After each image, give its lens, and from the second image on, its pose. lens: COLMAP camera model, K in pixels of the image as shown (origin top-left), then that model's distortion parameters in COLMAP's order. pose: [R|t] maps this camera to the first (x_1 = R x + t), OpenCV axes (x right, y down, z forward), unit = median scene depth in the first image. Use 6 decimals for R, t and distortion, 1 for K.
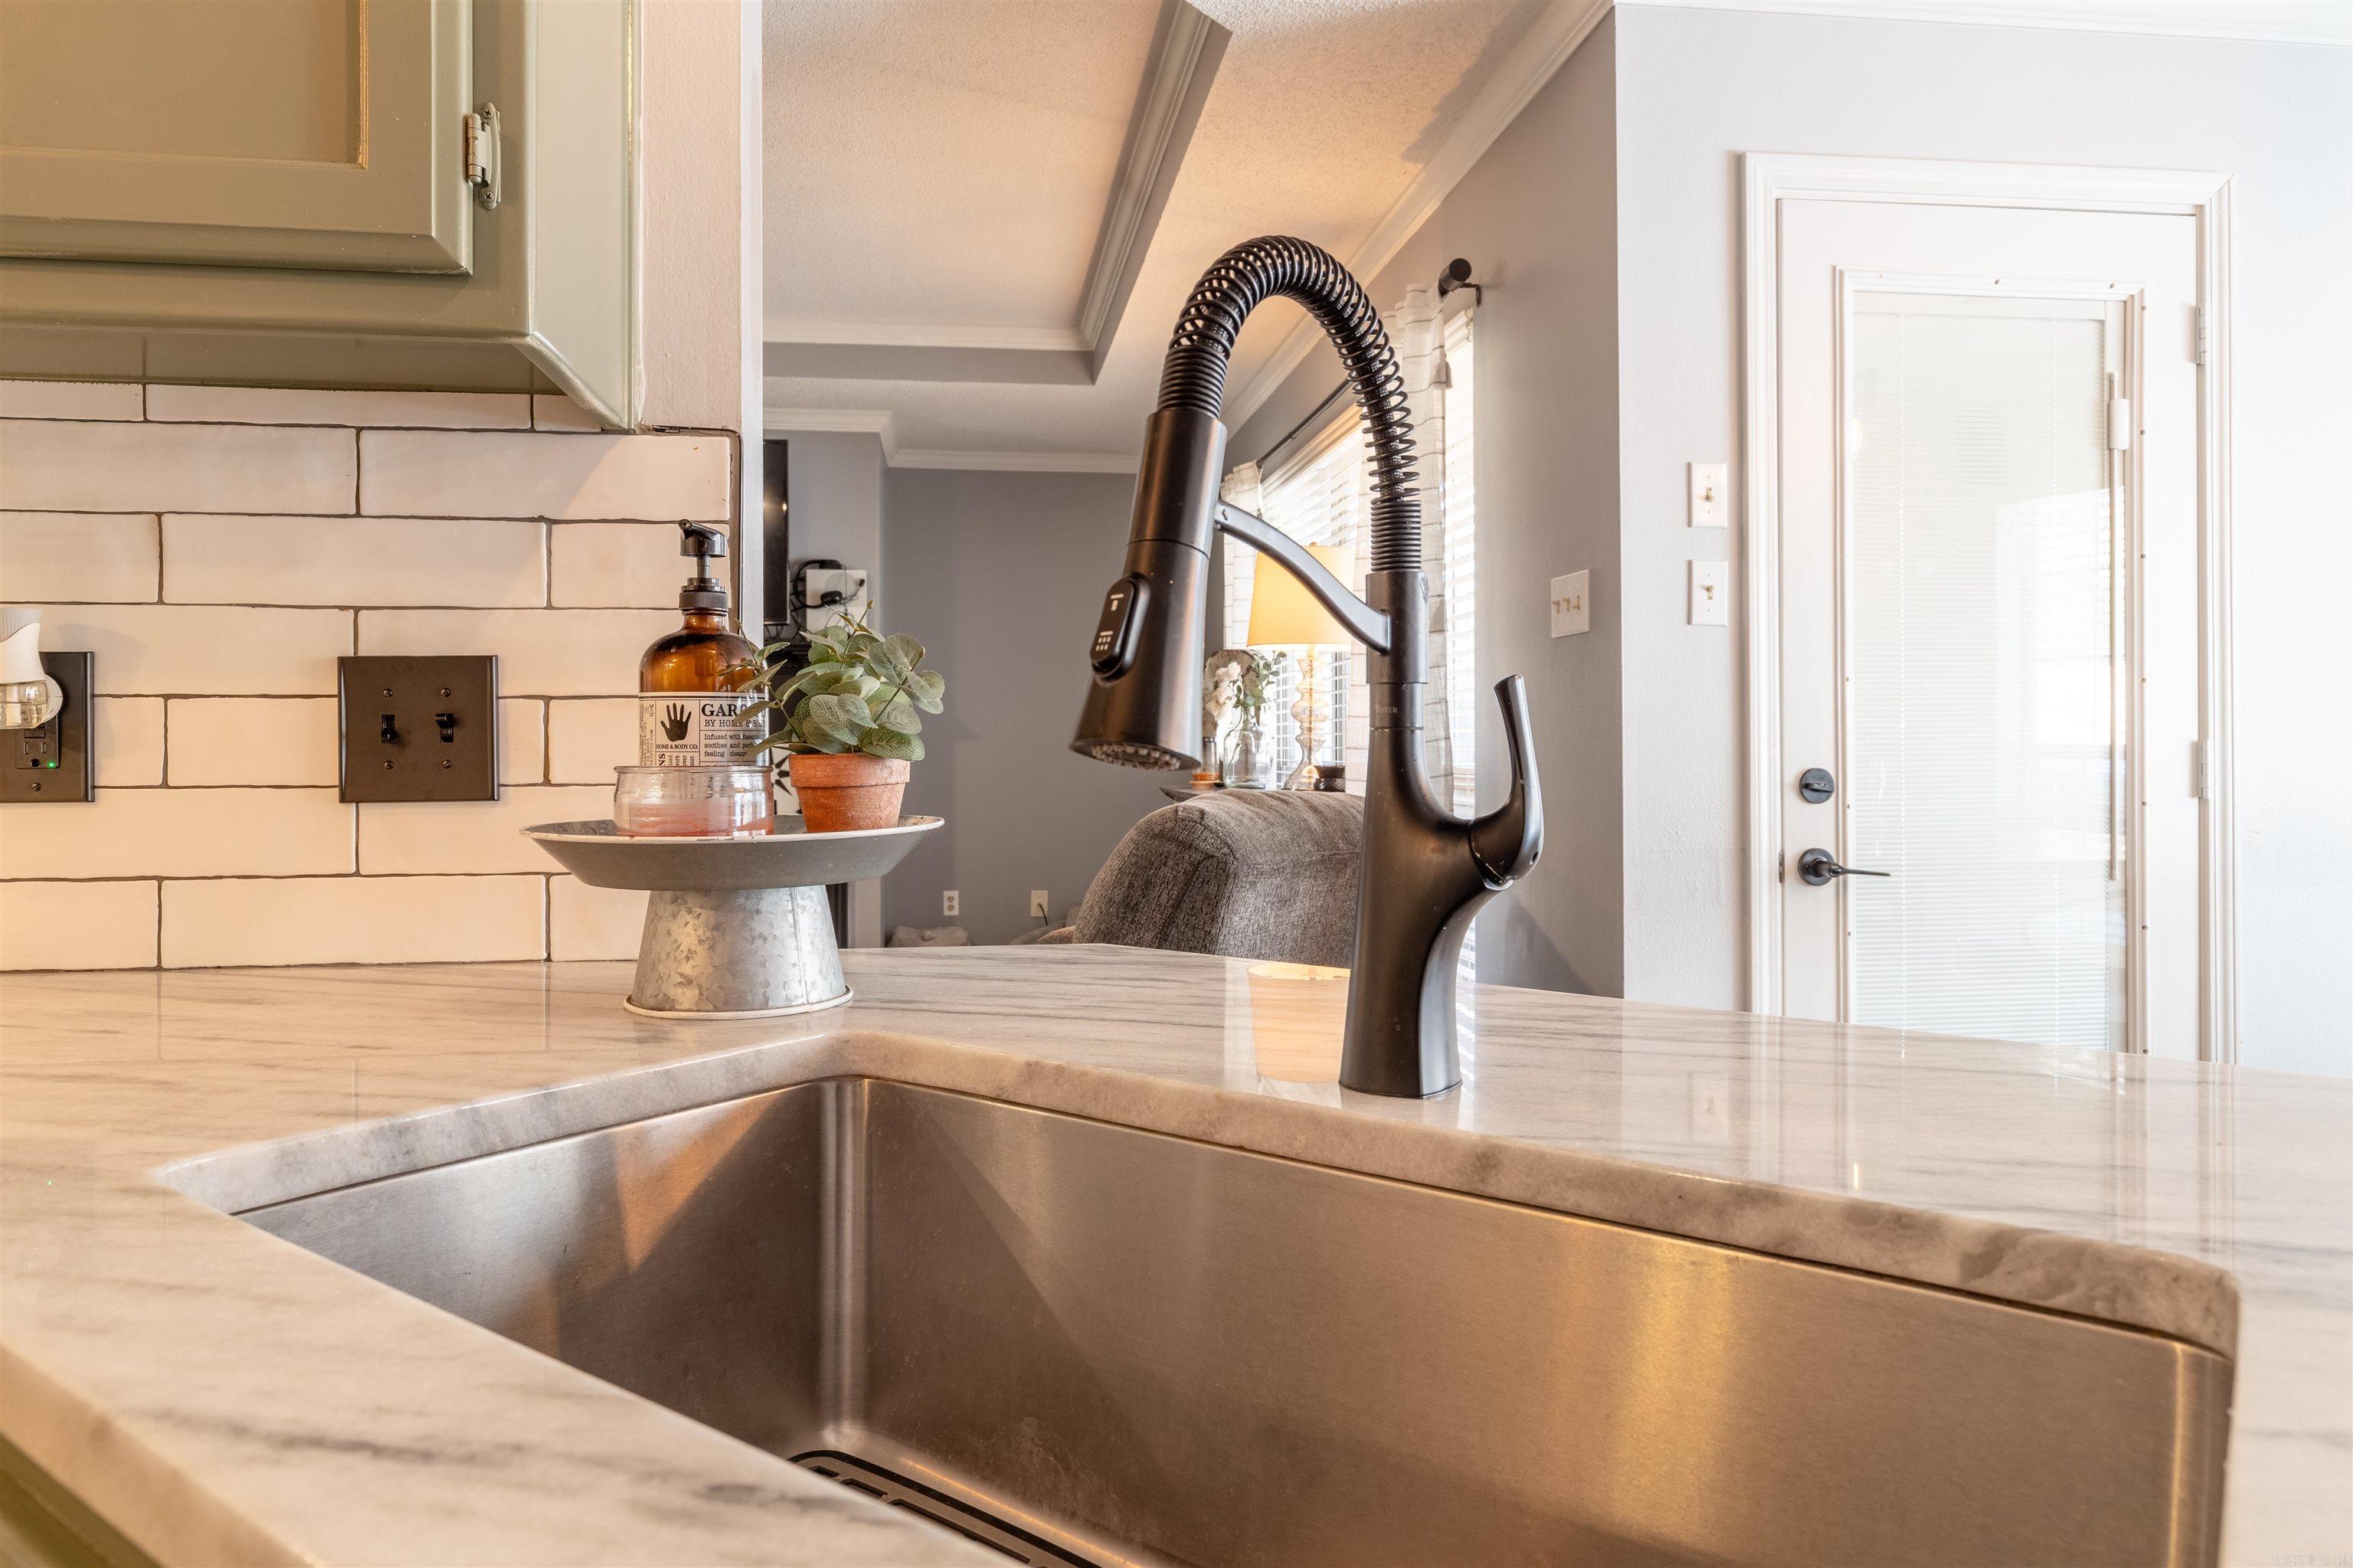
lens RADIAL K [[1481.6, 0, 1164.1], [0, 1481.6, 735.3], [0, 0, 1]] dist [0.002151, 0.000900]
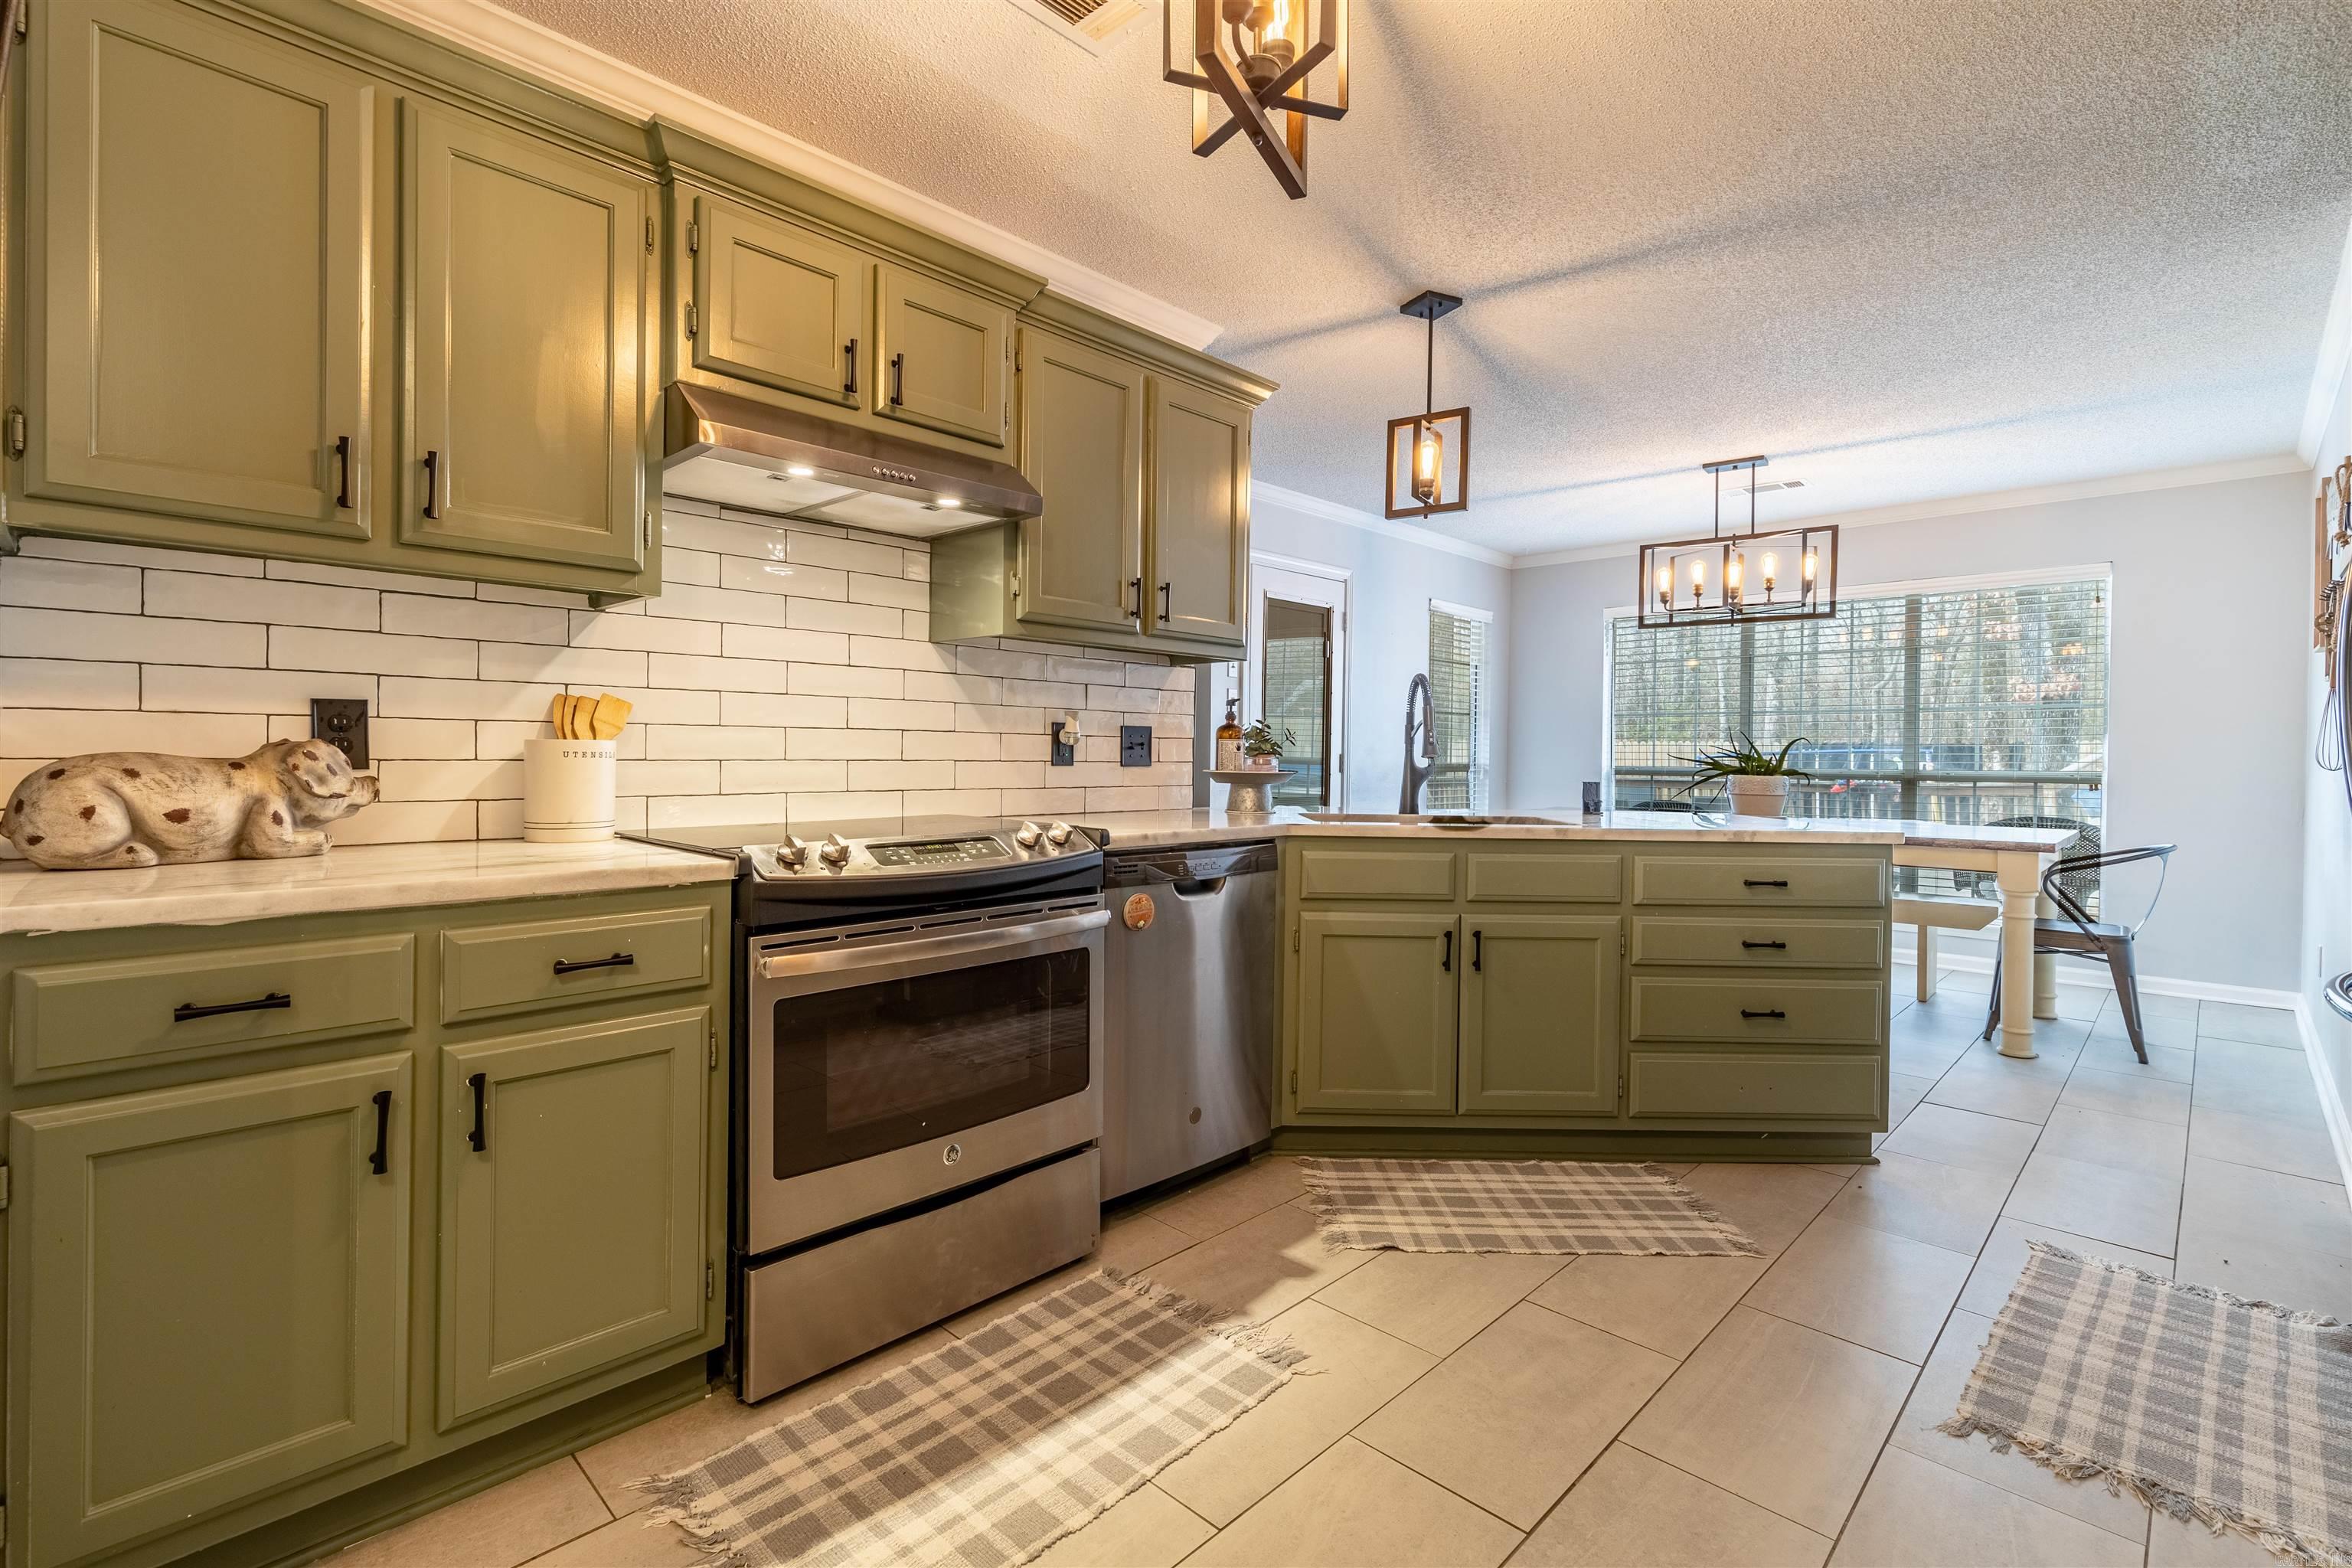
lens RADIAL K [[1061.6, 0, 1157.7], [0, 1061.6, 756.8], [0, 0, 1]] dist [0.001190, -0.000161]
pose [[0.791513, 0.010240, 0.611067, -2.030932], [-0.018713, 0.999797, 0.007484, 0.001569], [-0.610866, -0.017359, 0.791544, -1.079644]]
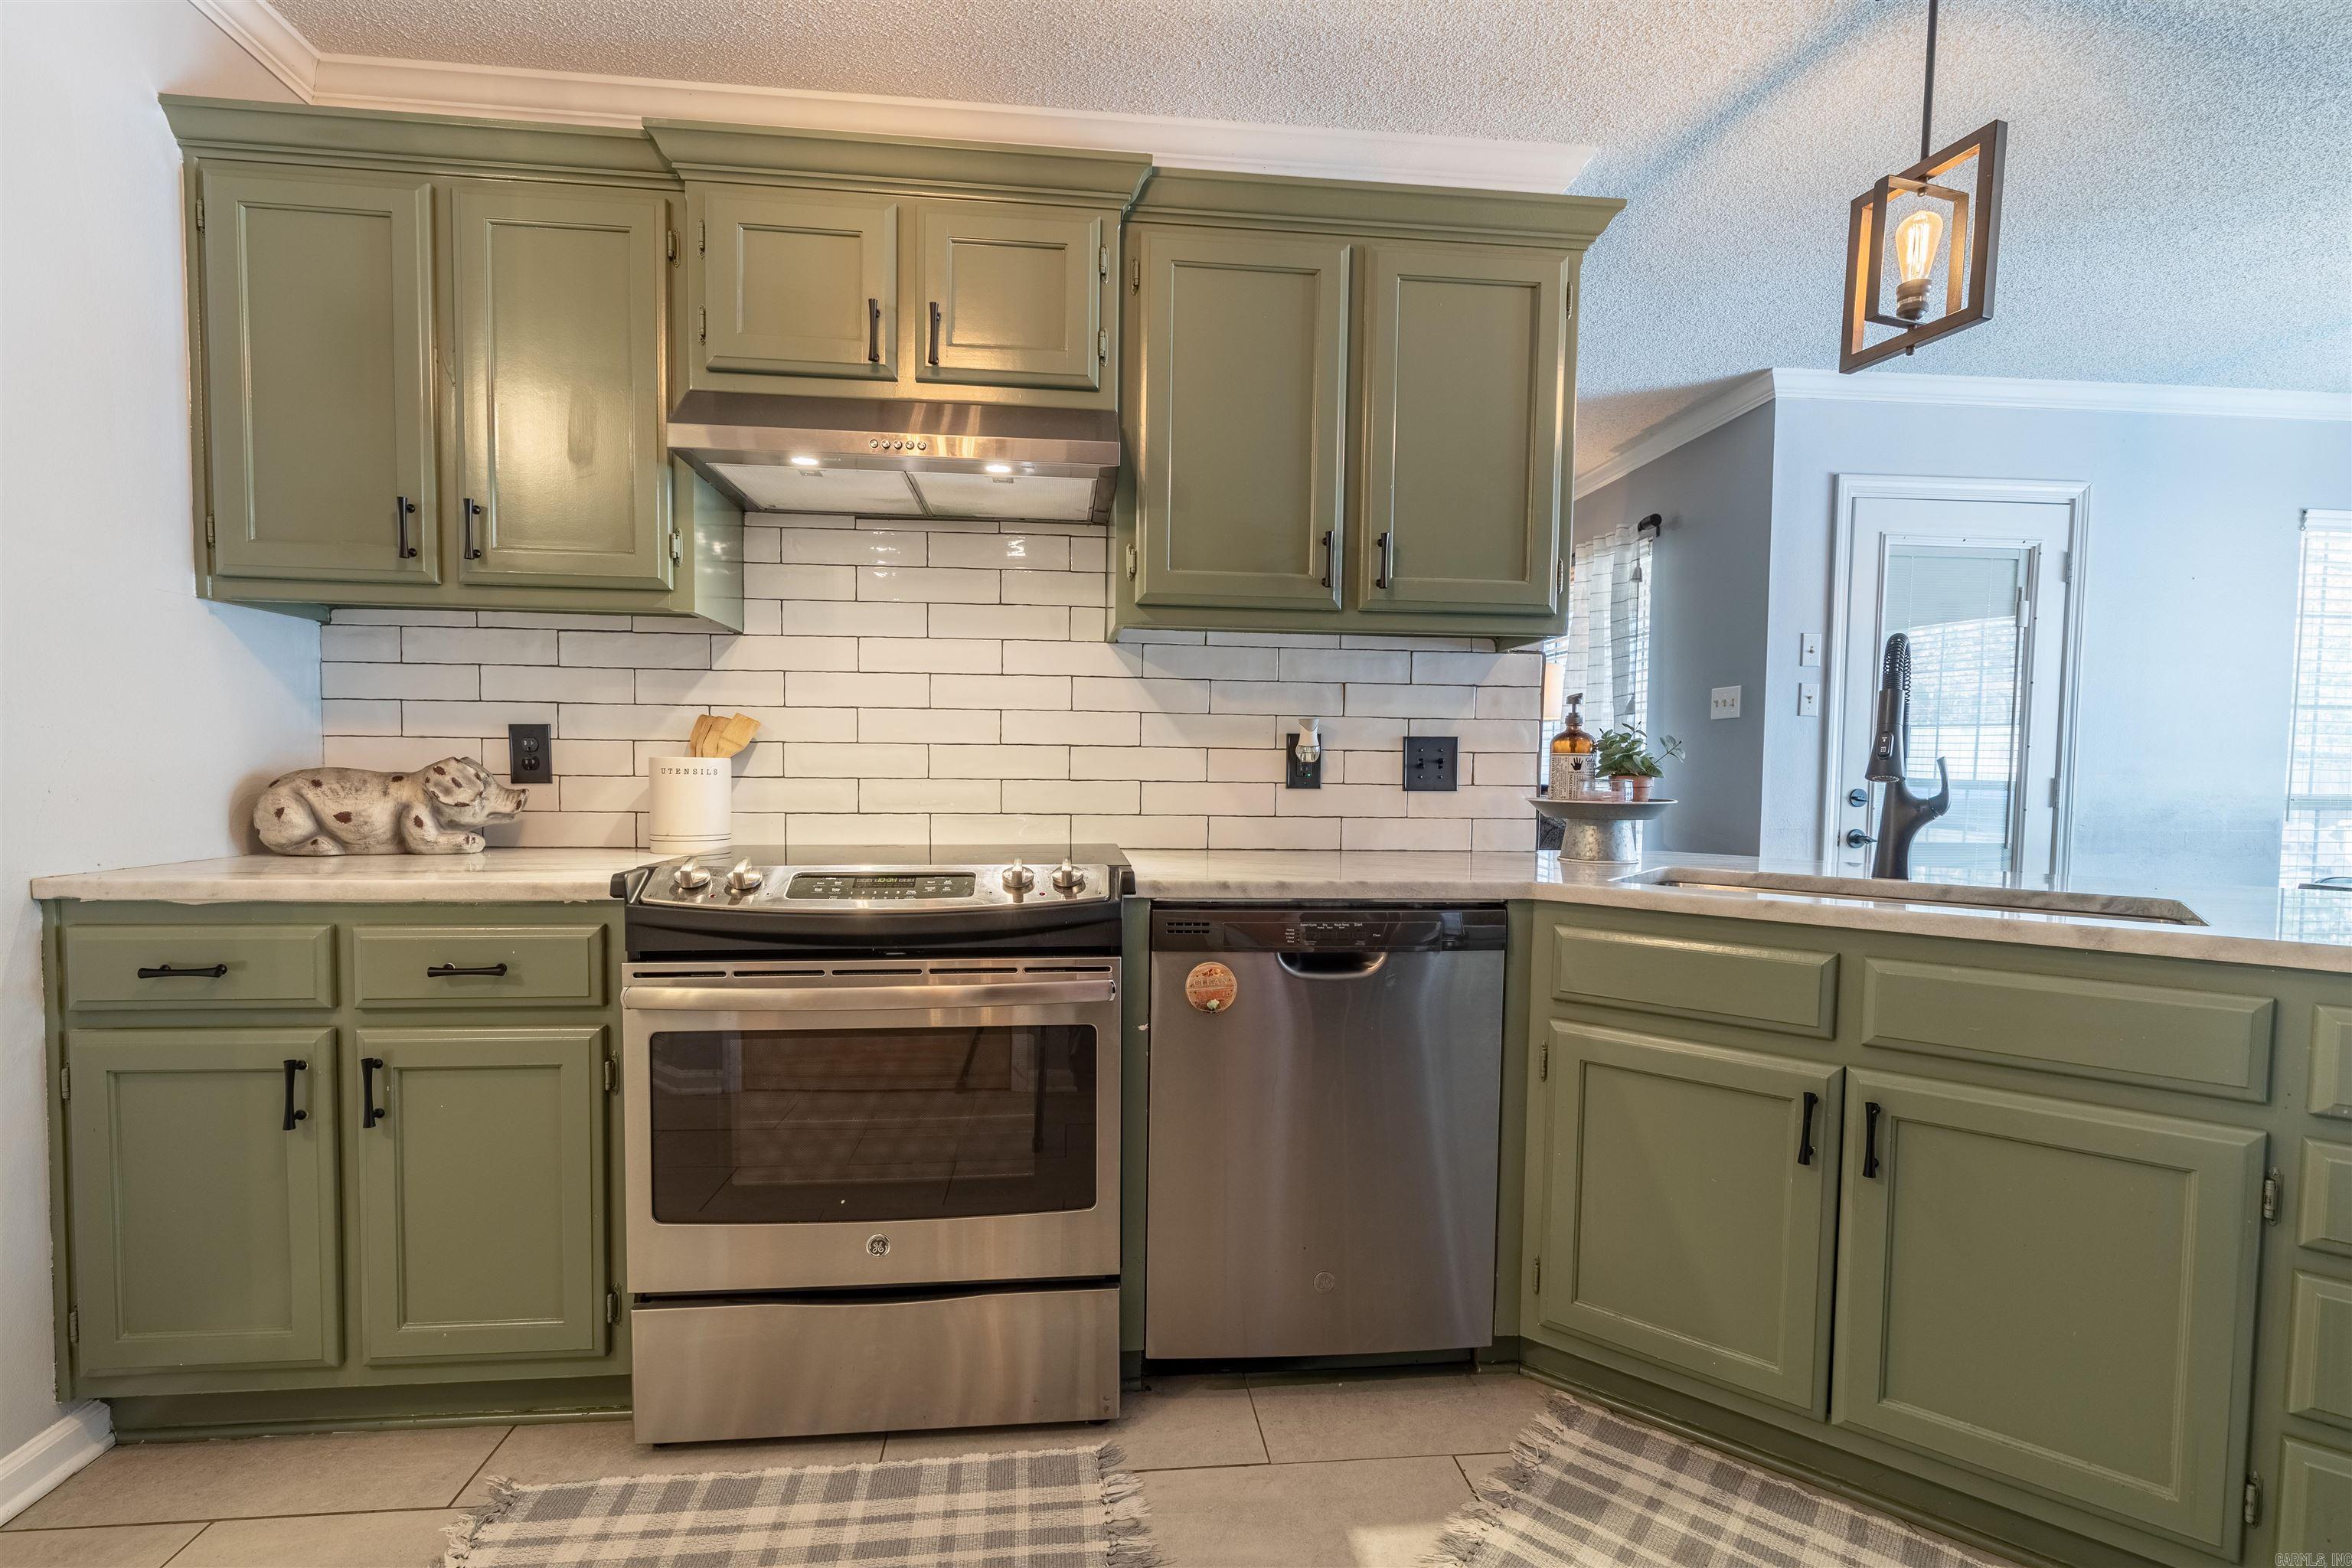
lens RADIAL K [[1058.9, 0, 1162.4], [0, 1058.9, 817.9], [0, 0, 1]] dist [0.001898, -0.000210]
pose [[0.999199, 0.017356, -0.036060, -0.912590], [-0.015411, 0.998448, 0.053523, -0.001527], [0.036933, -0.052925, 0.997915, -0.938242]]
